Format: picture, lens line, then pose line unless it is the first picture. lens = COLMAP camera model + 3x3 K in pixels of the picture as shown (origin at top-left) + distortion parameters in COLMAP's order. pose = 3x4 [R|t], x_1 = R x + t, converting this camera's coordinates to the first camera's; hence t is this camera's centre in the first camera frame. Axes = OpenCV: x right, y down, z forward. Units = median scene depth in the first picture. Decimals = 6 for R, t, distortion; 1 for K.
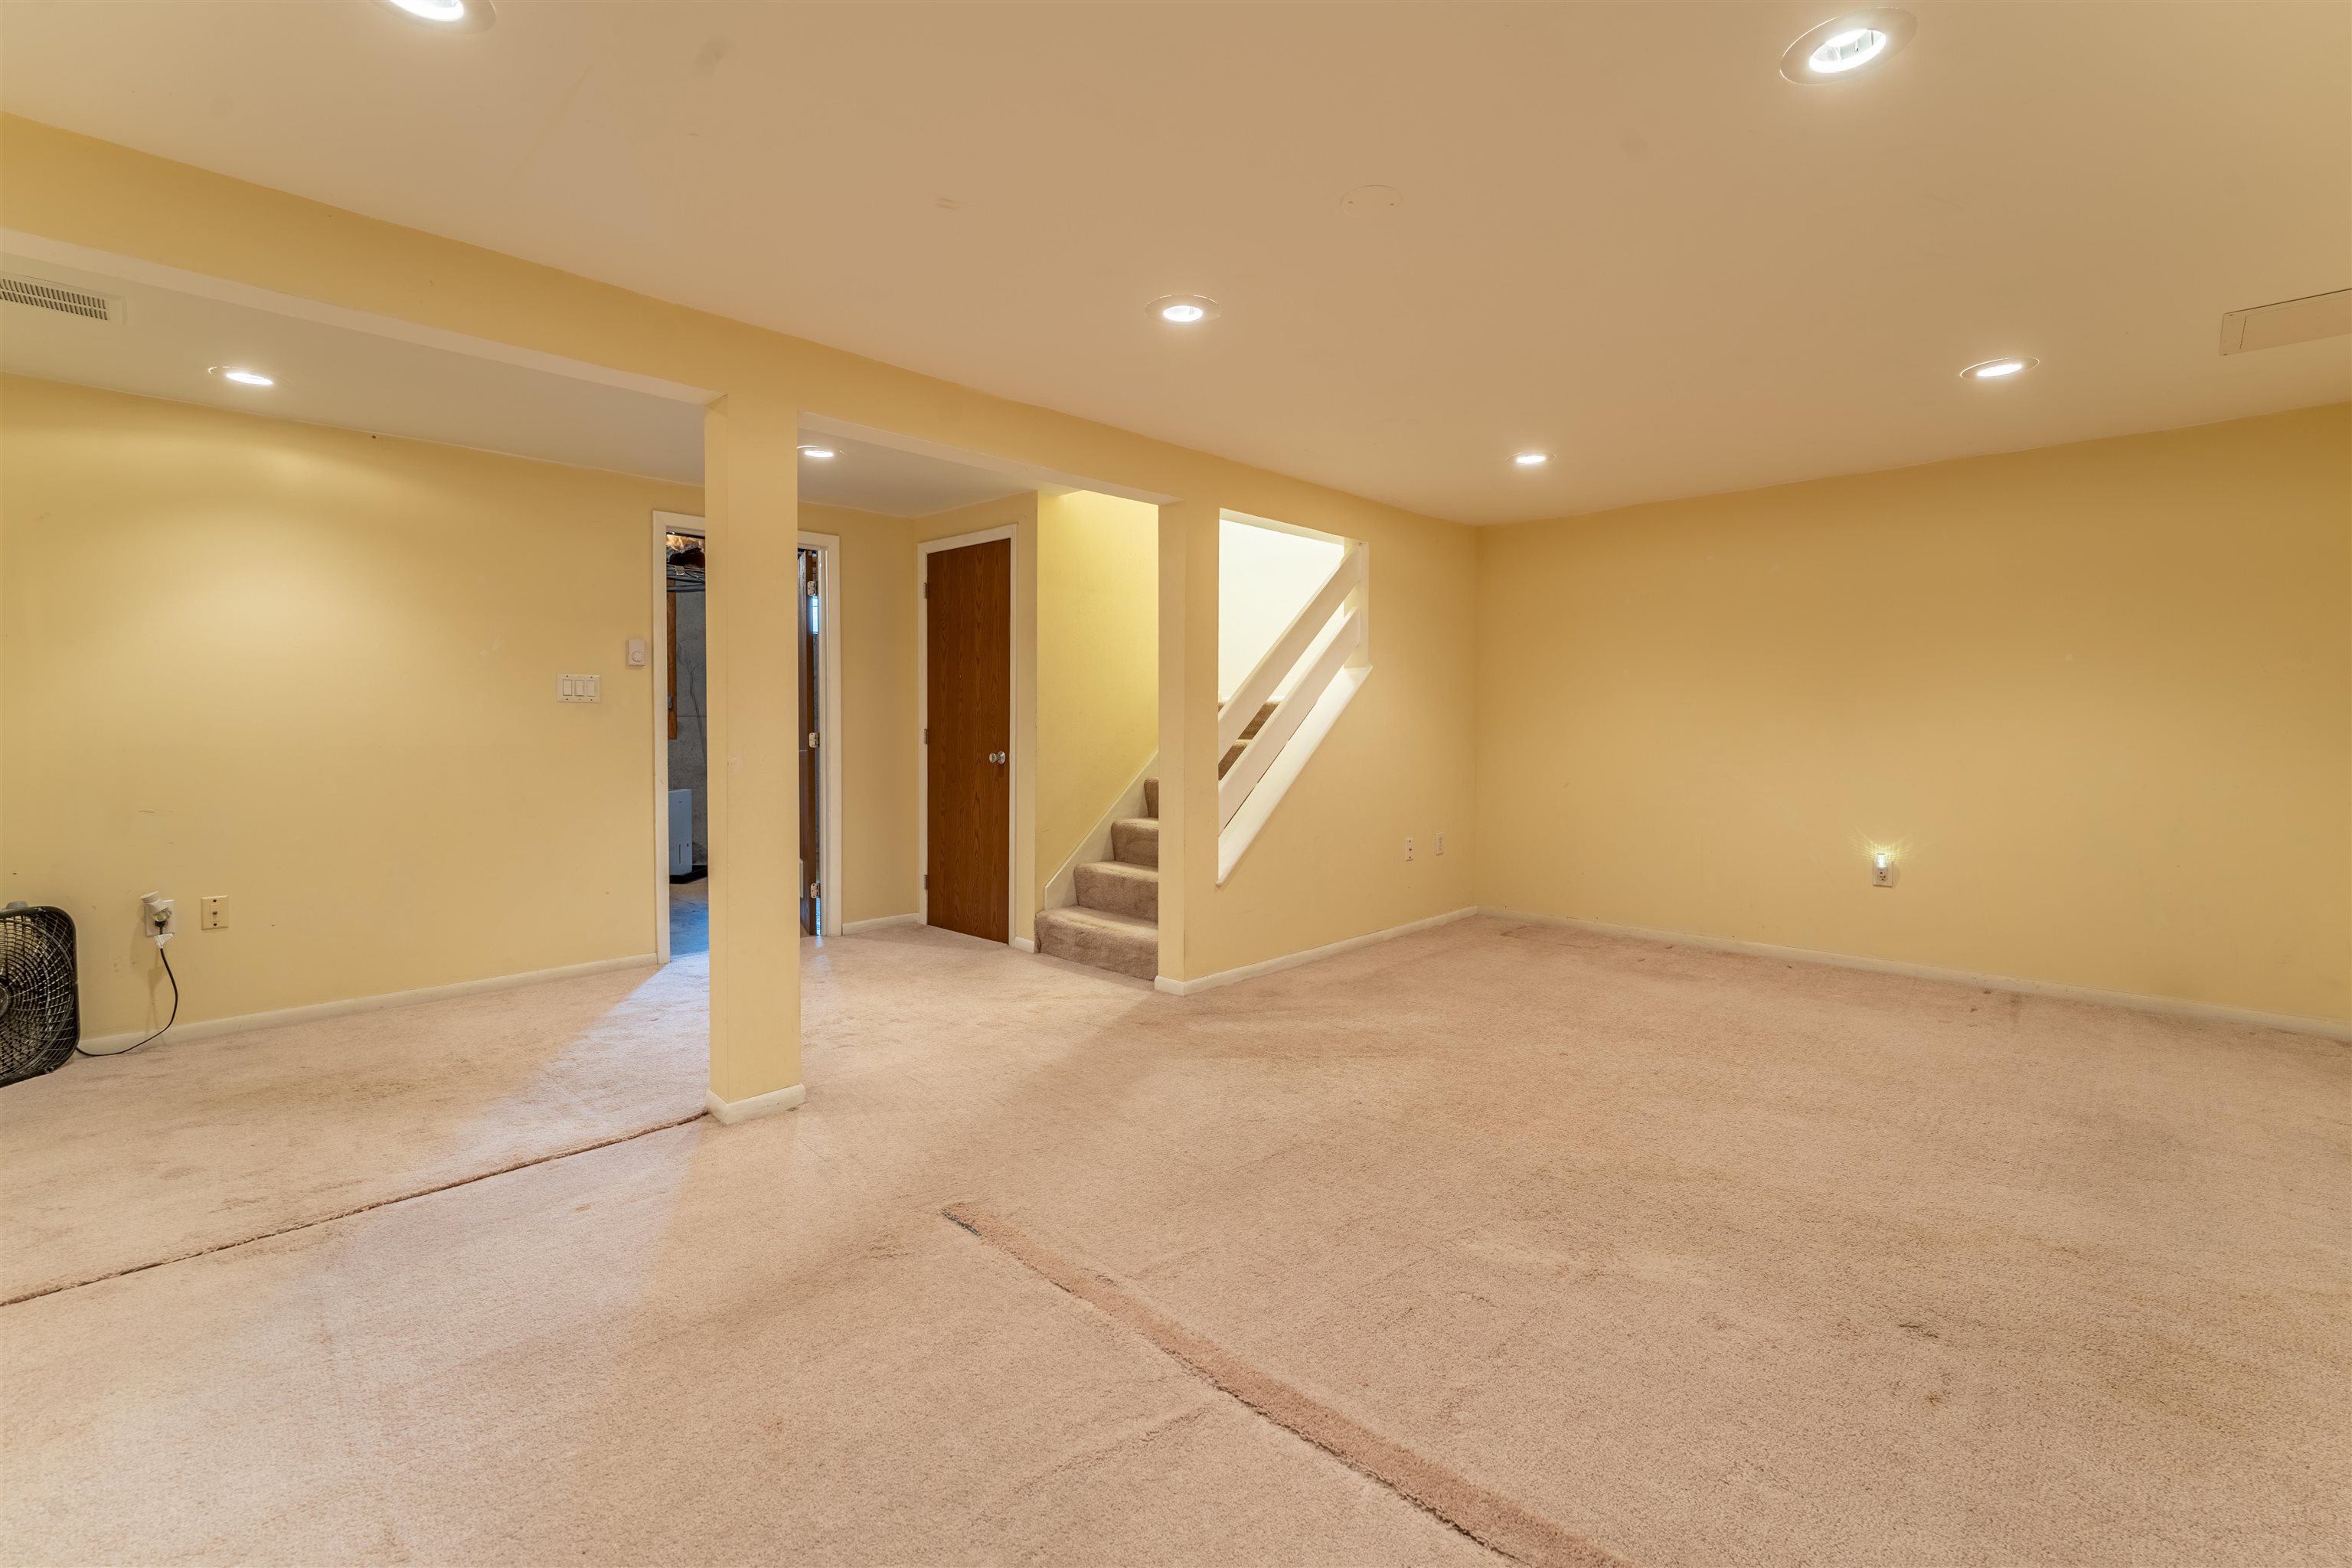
lens RADIAL K [[1039.4, 0, 1176.4], [0, 1039.4, 744.6], [0, 0, 1]] dist [0.000459, 0.000093]
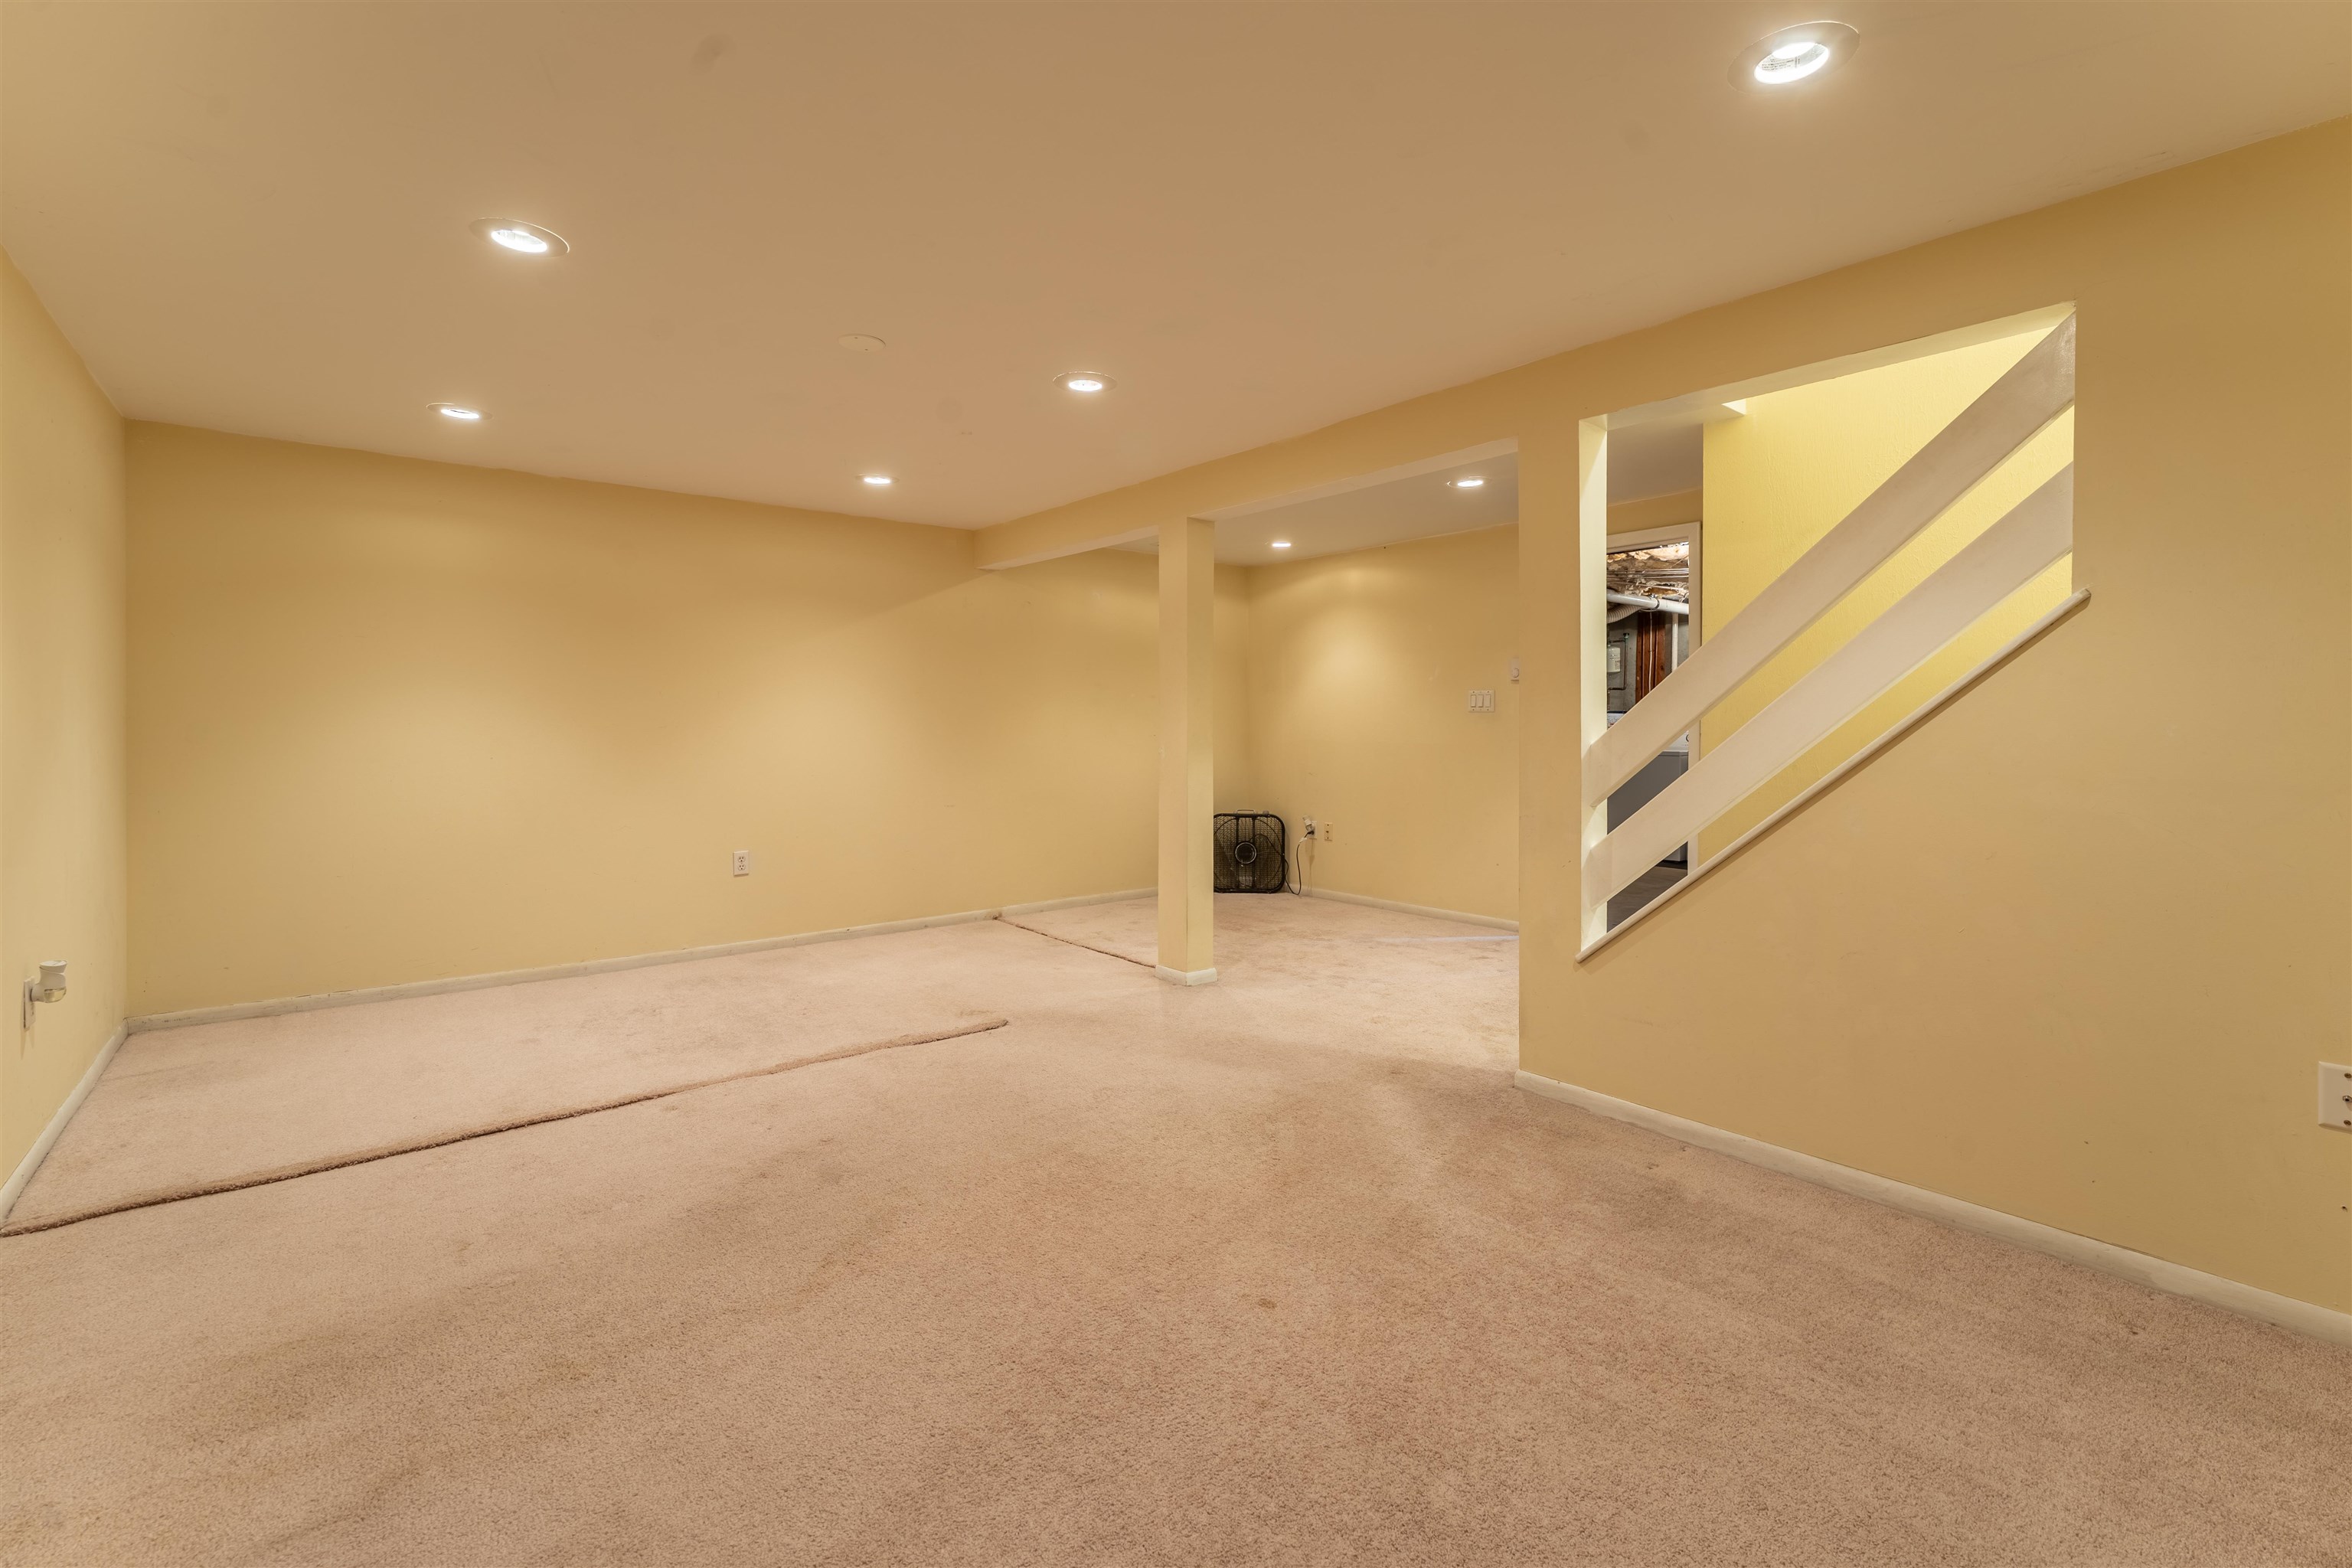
lens RADIAL K [[1020.6, 0, 1176.4], [0, 1020.6, 724.4], [0, 0, 1]] dist [-0.000573, -0.000064]
pose [[-0.126662, -0.002531, -0.991943, 0.834661], [-0.024773, 0.999693, 0.000613, -0.018055], [0.991637, 0.024651, -0.126686, 0.903034]]
